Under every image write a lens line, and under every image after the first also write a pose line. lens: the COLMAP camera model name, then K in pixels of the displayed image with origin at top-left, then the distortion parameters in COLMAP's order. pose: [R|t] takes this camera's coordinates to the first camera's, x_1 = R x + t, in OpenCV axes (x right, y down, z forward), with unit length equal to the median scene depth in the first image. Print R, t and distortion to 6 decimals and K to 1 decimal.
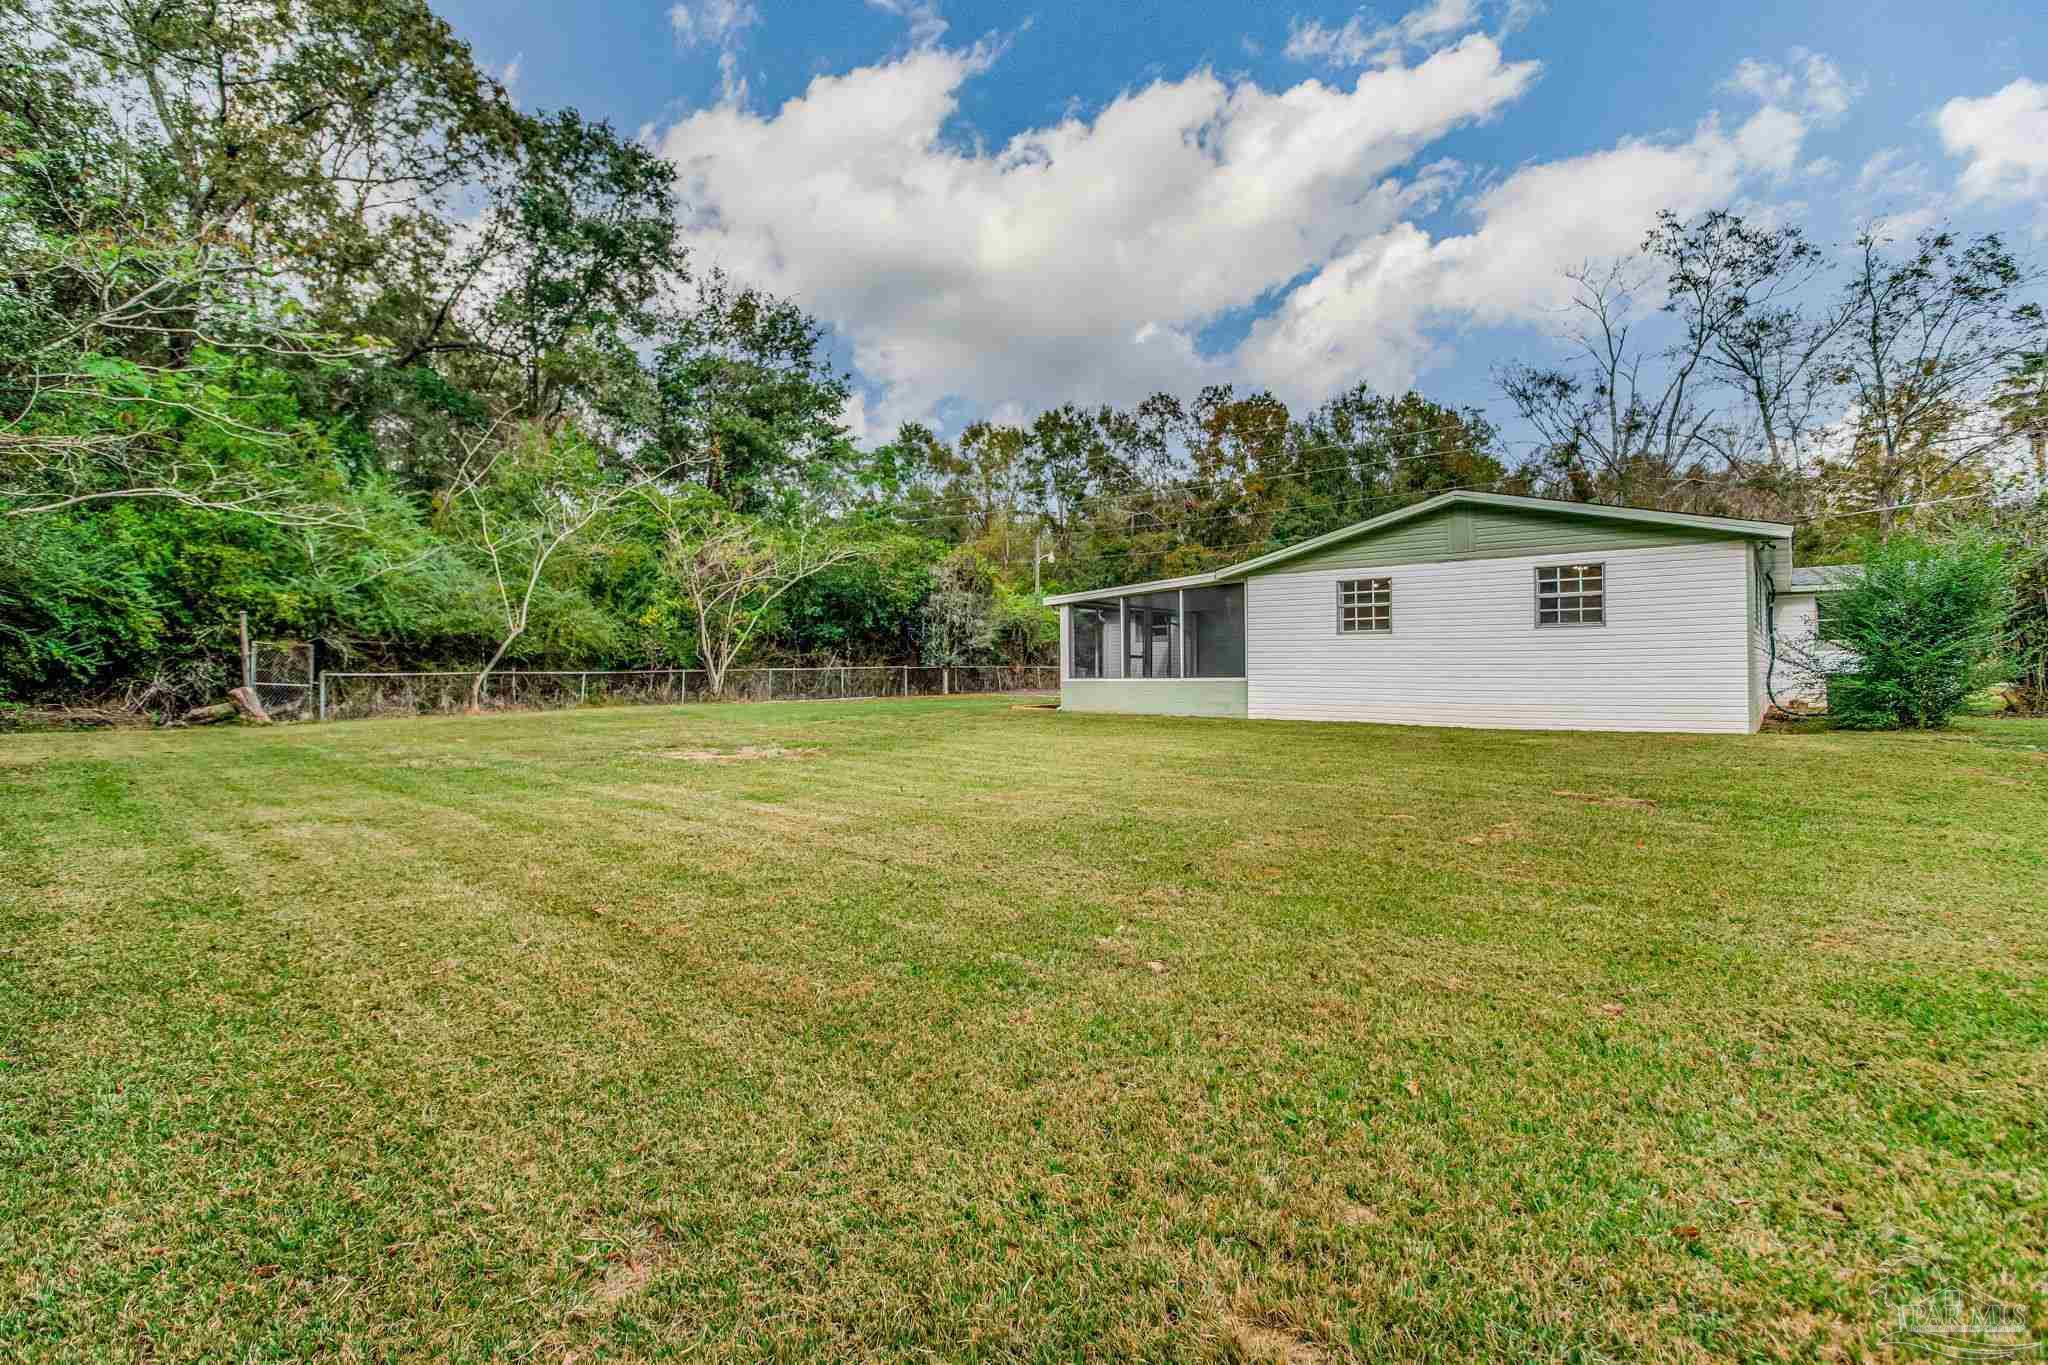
lens RADIAL K [[996.3, 0, 1026.7], [0, 996.3, 678.9], [0, 0, 1]] dist [0.012155, -0.010230]
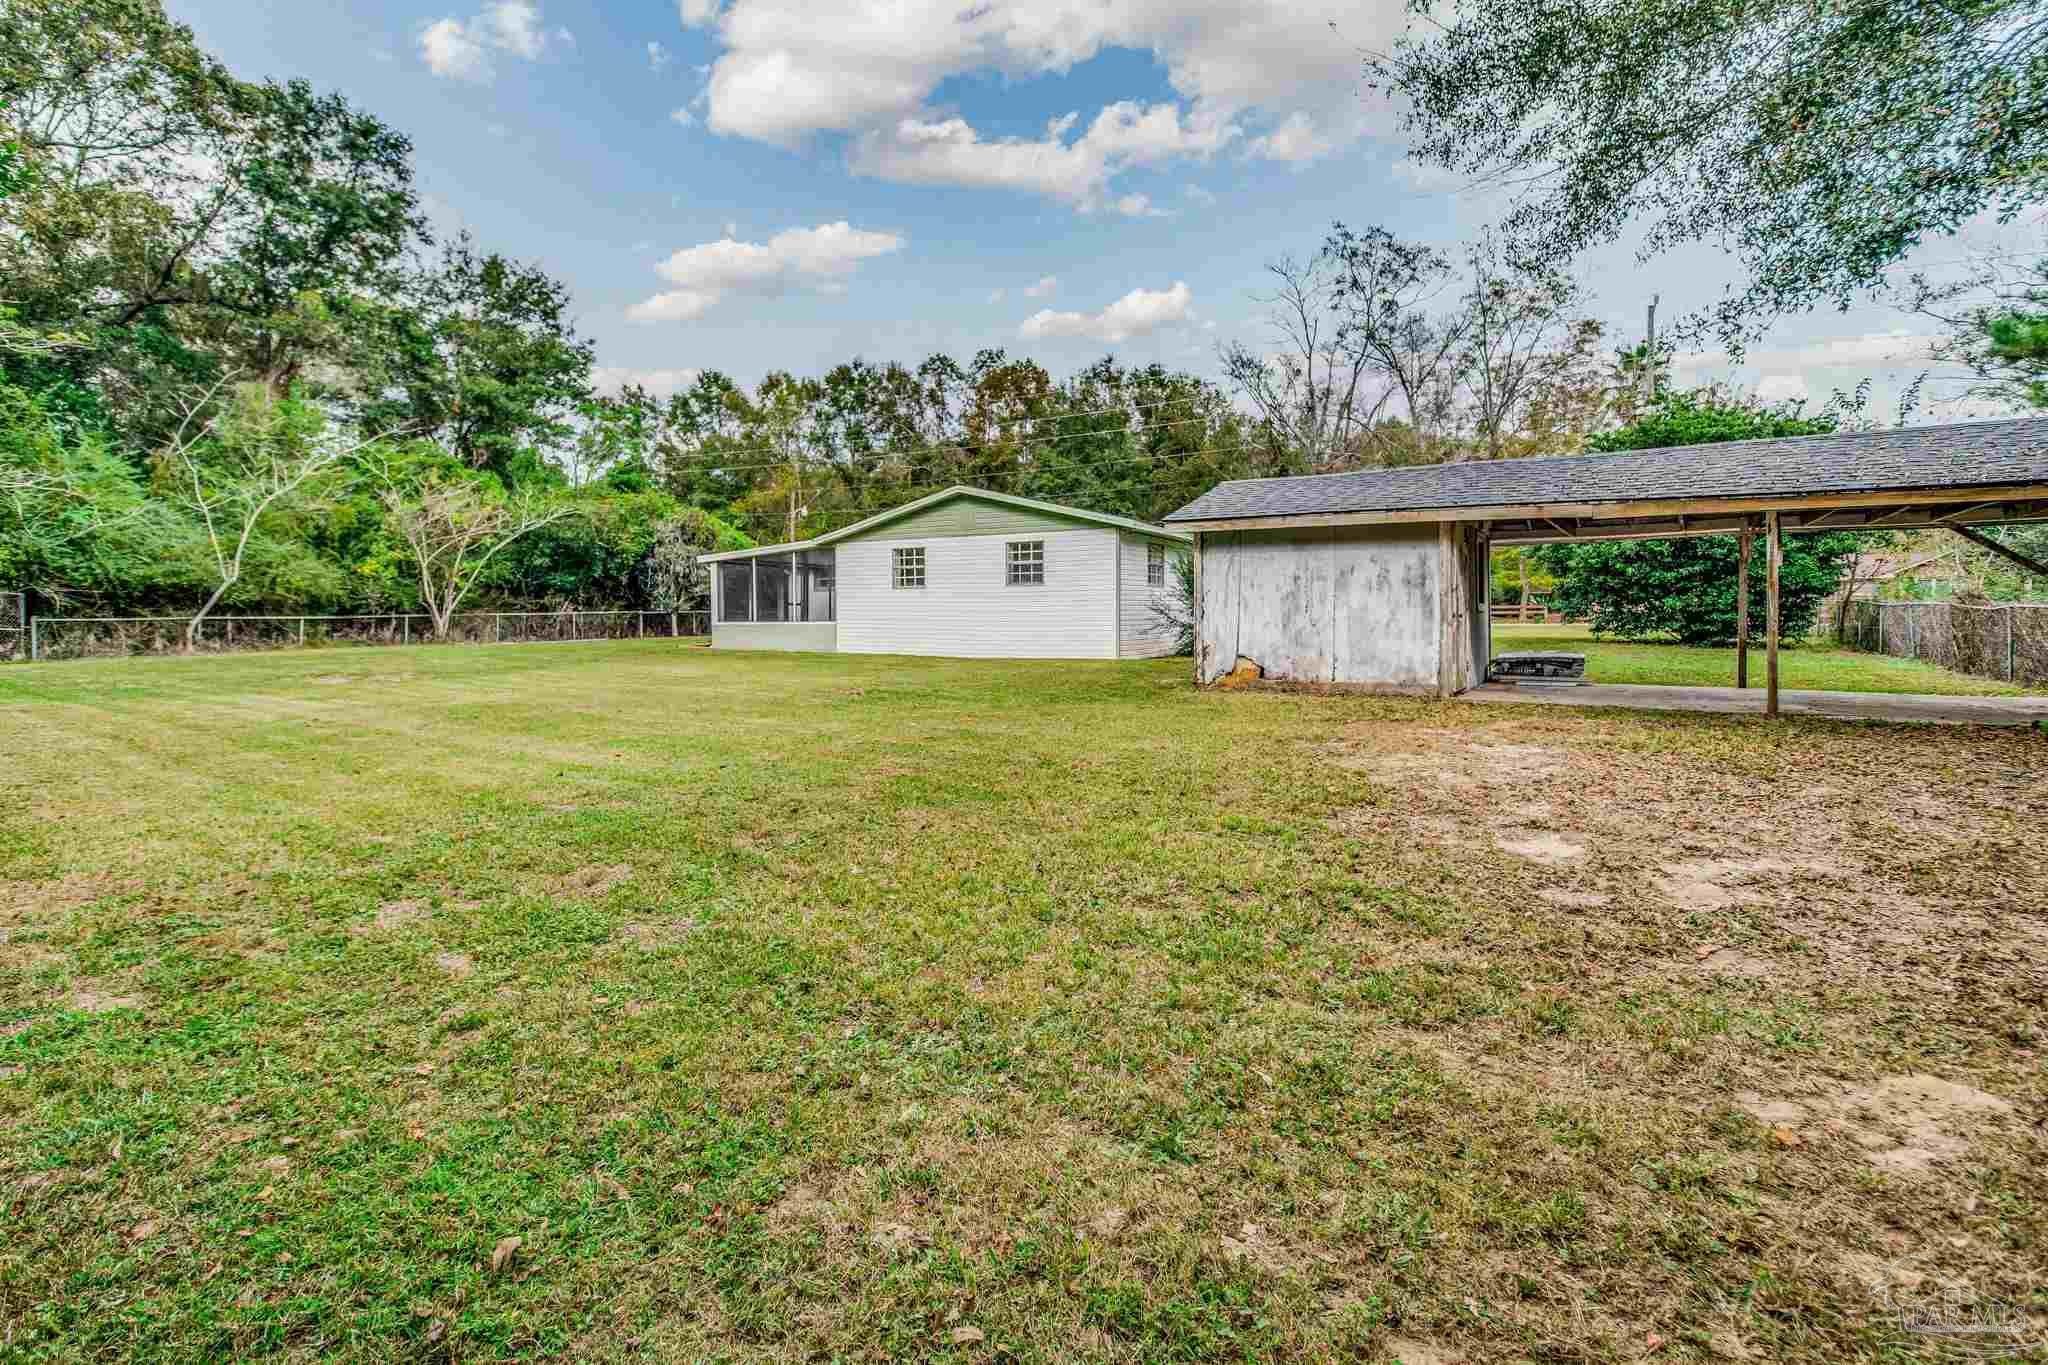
lens RADIAL K [[996.3, 0, 1020.9], [0, 996.3, 649.8], [0, 0, 1]] dist [0.012155, -0.010230]
pose [[0.989651, -0.005285, 0.143397, 0.149403], [0.001324, 0.999615, 0.027710, -0.000081], [-0.143488, -0.027233, 0.989277, -0.173598]]
